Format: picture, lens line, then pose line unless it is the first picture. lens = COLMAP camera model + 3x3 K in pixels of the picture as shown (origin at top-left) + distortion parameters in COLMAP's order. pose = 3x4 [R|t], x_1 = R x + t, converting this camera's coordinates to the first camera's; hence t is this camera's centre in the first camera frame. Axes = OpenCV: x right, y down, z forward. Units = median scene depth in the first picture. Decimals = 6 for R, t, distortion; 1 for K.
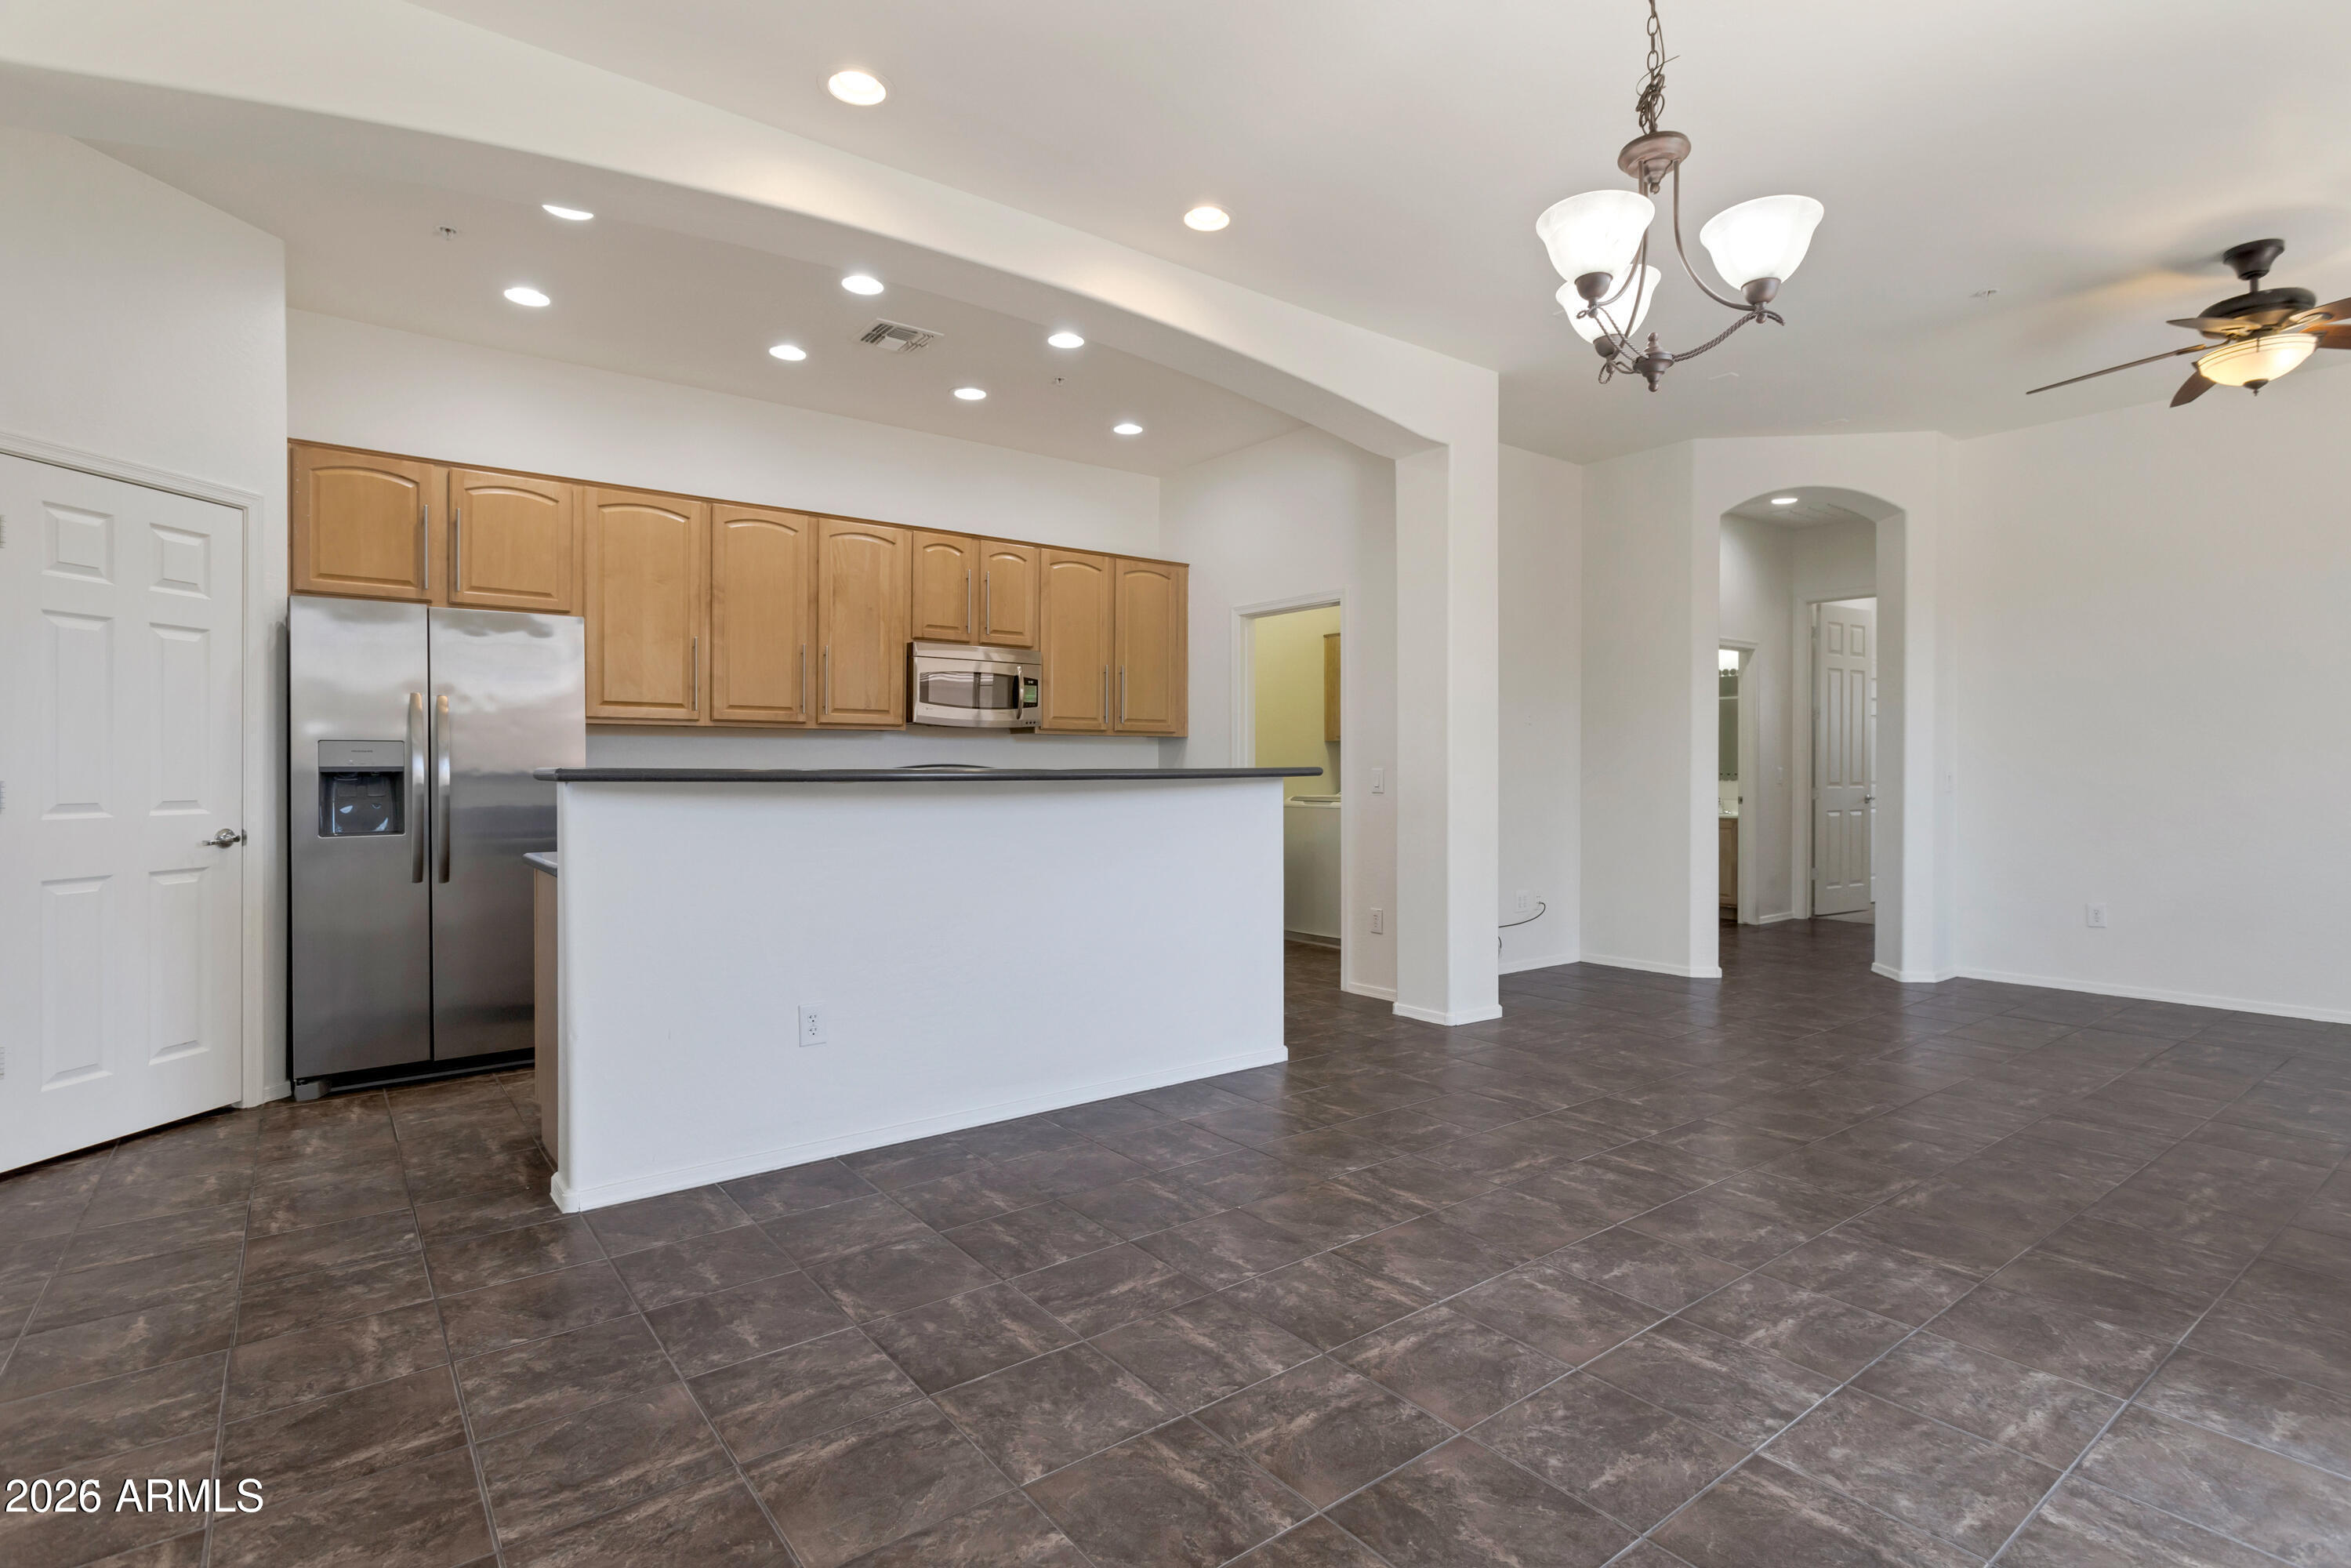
lens RADIAL K [[1144.8, 0, 1175.6], [0, 1144.8, 775.3], [0, 0, 1]] dist [-0.000616, -0.000033]
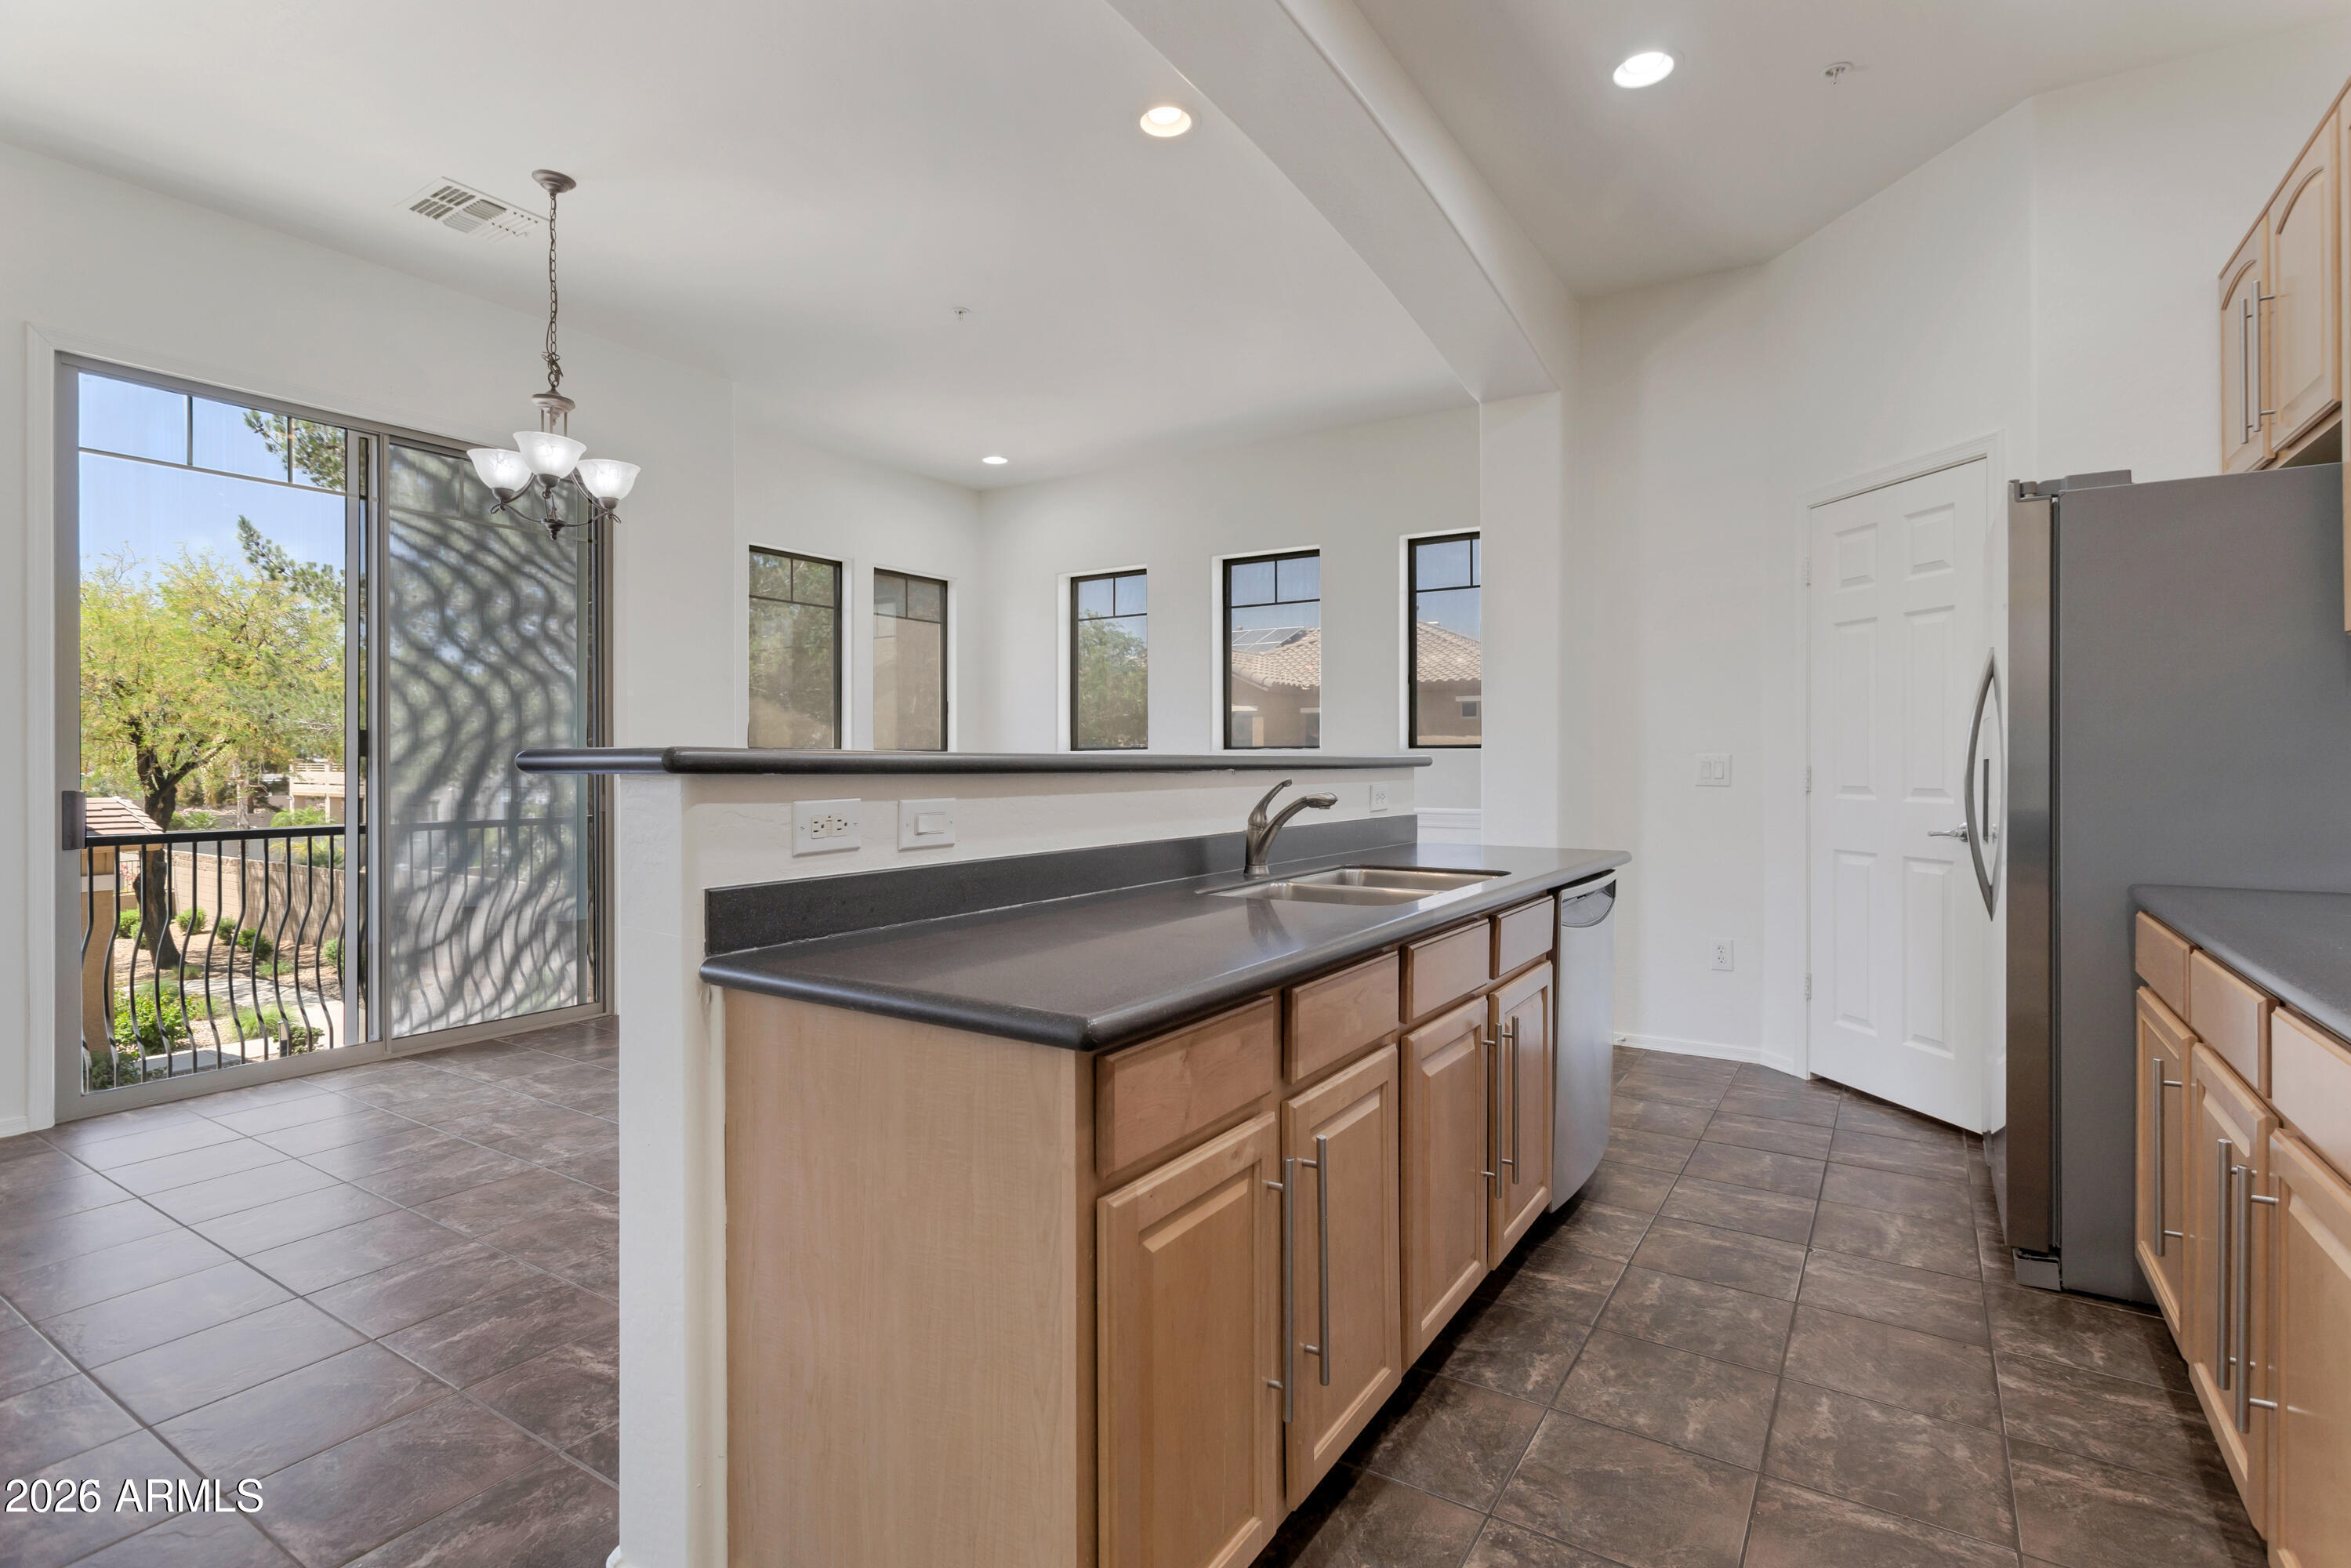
lens RADIAL K [[1144.8, 0, 1170.4], [0, 1144.8, 772.1], [0, 0, 1]] dist [-0.000616, -0.000033]
pose [[-0.943026, 0.005870, -0.332666, 0.094058], [0.001701, 0.999916, 0.012822, -0.007943], [0.332714, 0.011526, -0.942957, 2.528280]]
